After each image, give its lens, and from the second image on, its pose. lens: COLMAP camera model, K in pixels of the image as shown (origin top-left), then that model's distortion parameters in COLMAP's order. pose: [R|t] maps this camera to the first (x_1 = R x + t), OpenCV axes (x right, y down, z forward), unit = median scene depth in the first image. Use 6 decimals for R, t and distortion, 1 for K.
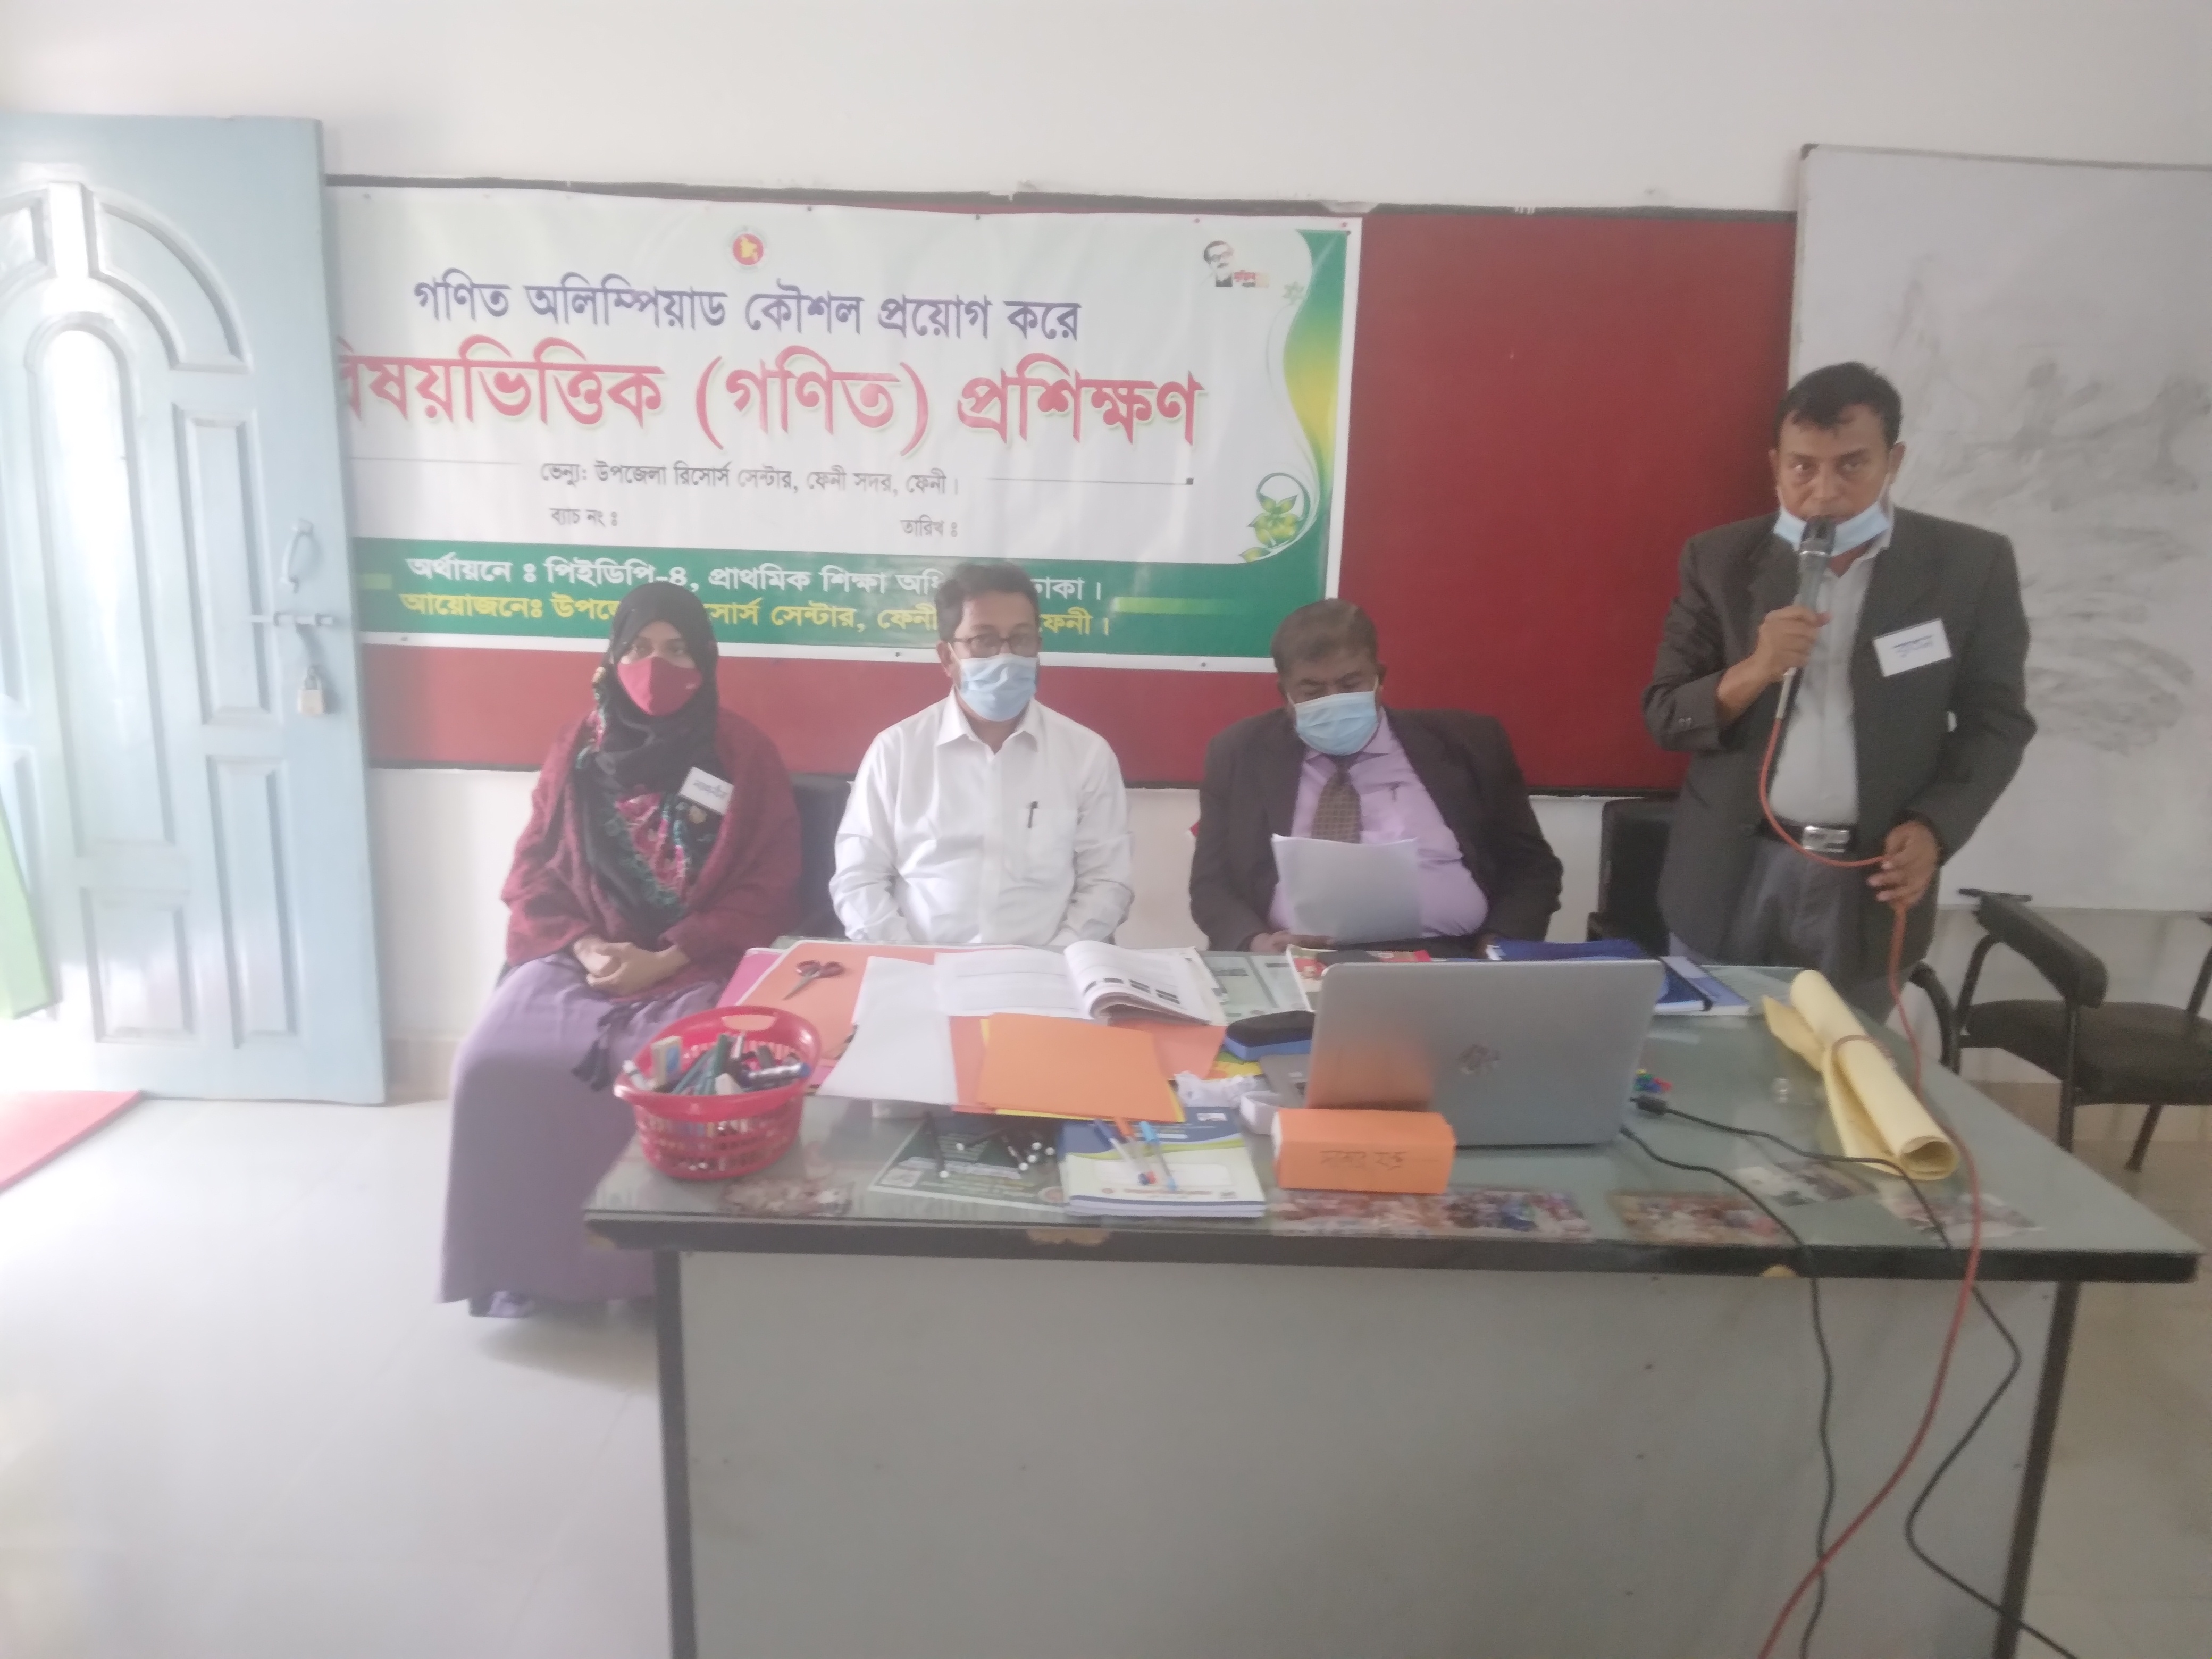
lens RADIAL K [[1534.8, 0, 1097.1], [0, 1534.8, 831.0], [0, 0, 1]] dist [0.038962, -0.052507]
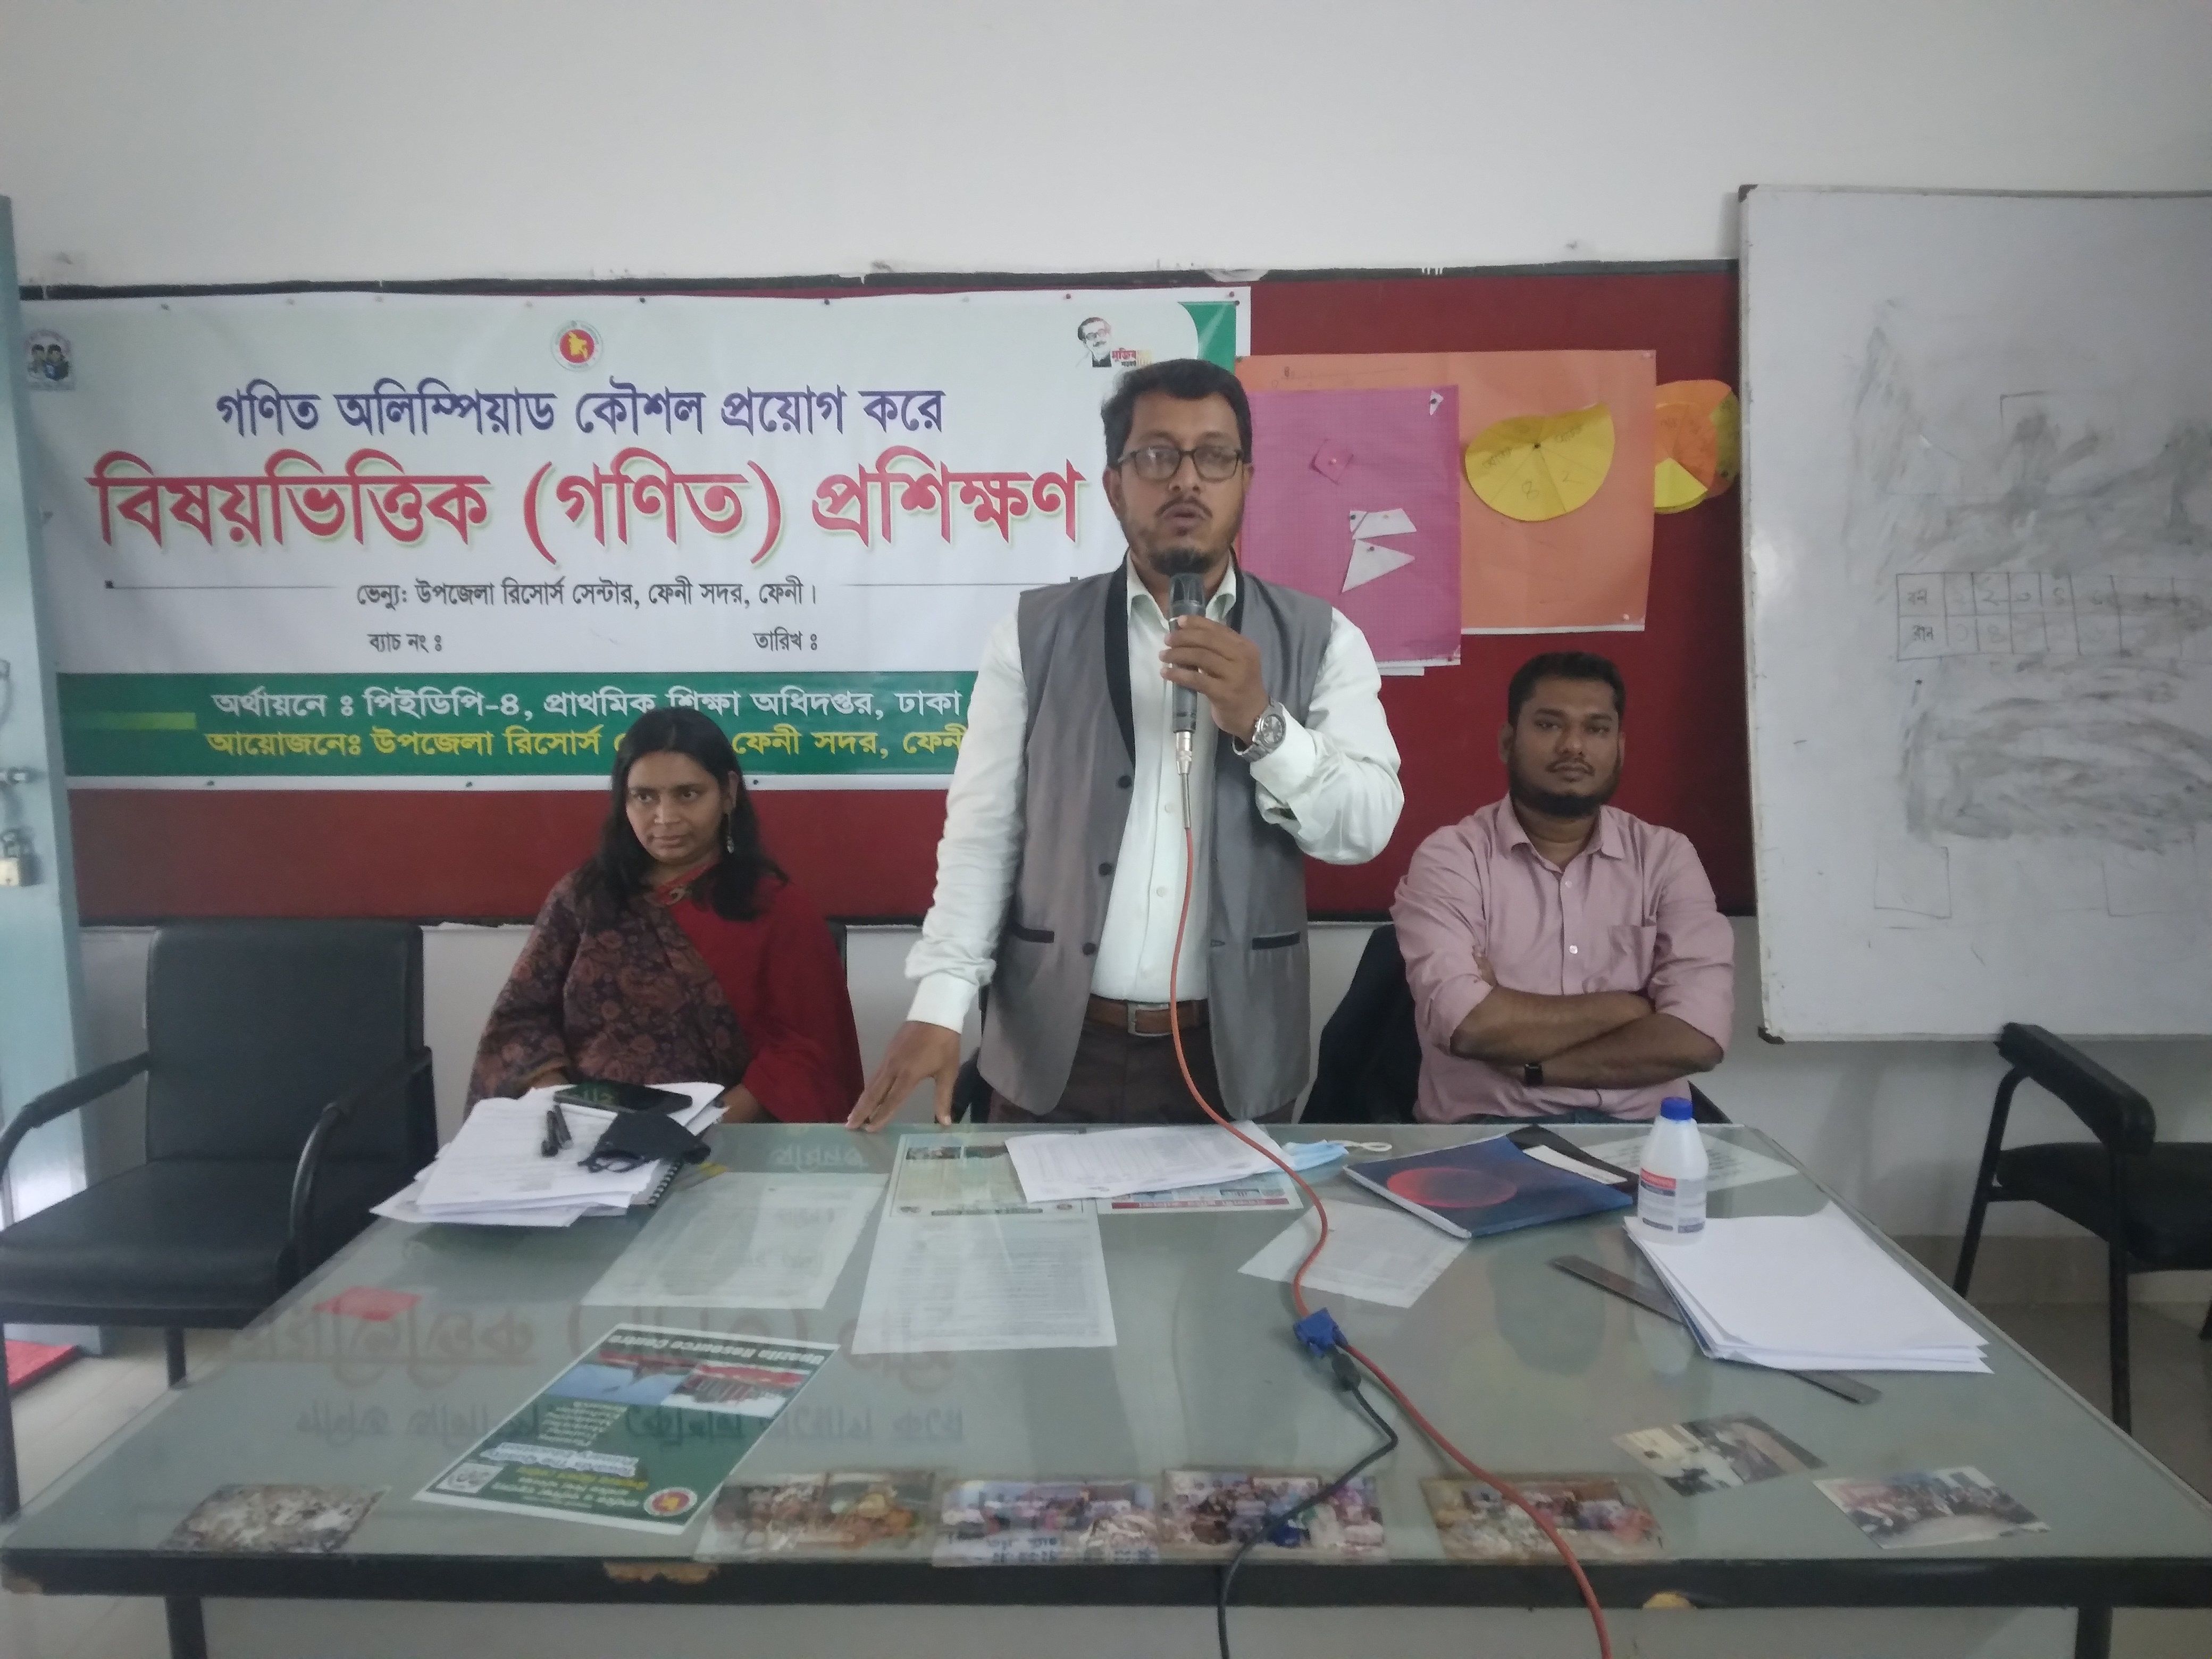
lens RADIAL K [[1558.1, 0, 1100.6], [0, 1558.1, 834.4], [0, 0, 1]] dist [0.044088, -0.065661]
pose [[0.999124, -0.030338, -0.028833, 0.099509], [0.027988, 0.996508, -0.078665, -0.008022], [0.031119, 0.077789, 0.996484, 0.108214]]
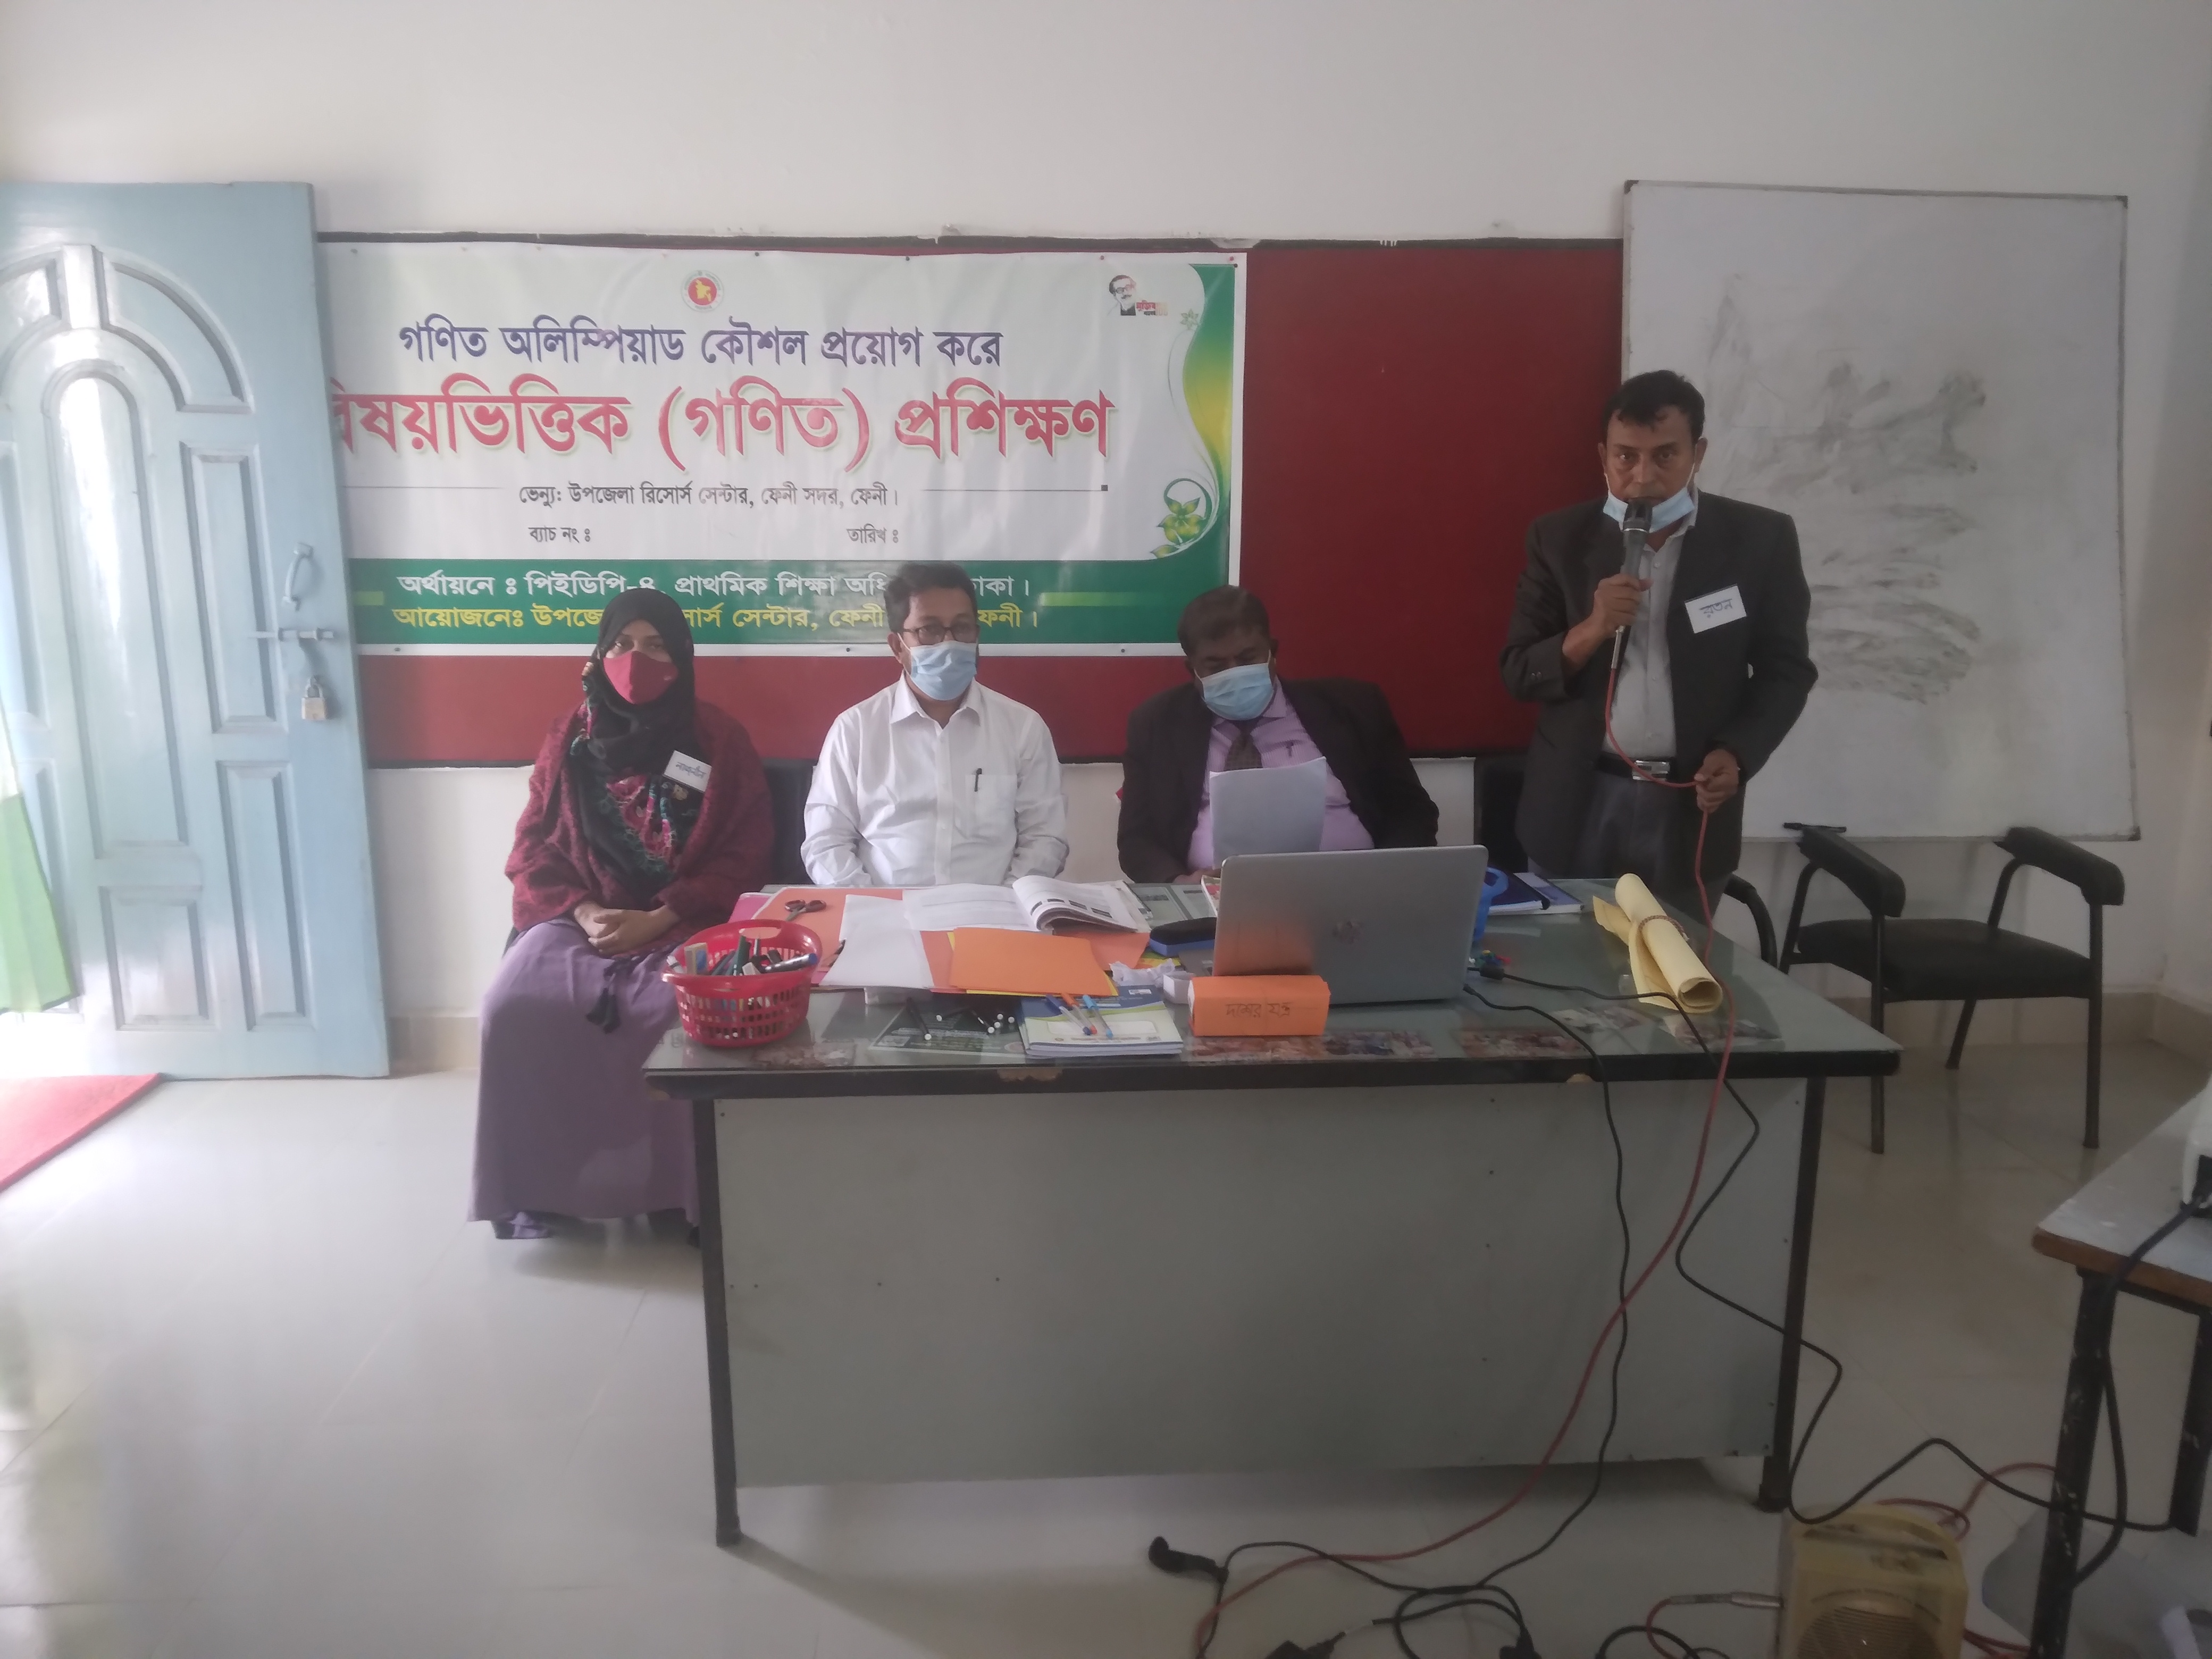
lens RADIAL K [[1536.4, 0, 1093.3], [0, 1536.4, 829.1], [0, 0, 1]] dist [0.038662, -0.056075]
pose [[0.998383, -0.036173, 0.043861, -0.006493], [0.036657, 0.999275, -0.010298, 0.034118], [-0.043457, 0.011889, 0.998985, -0.124407]]
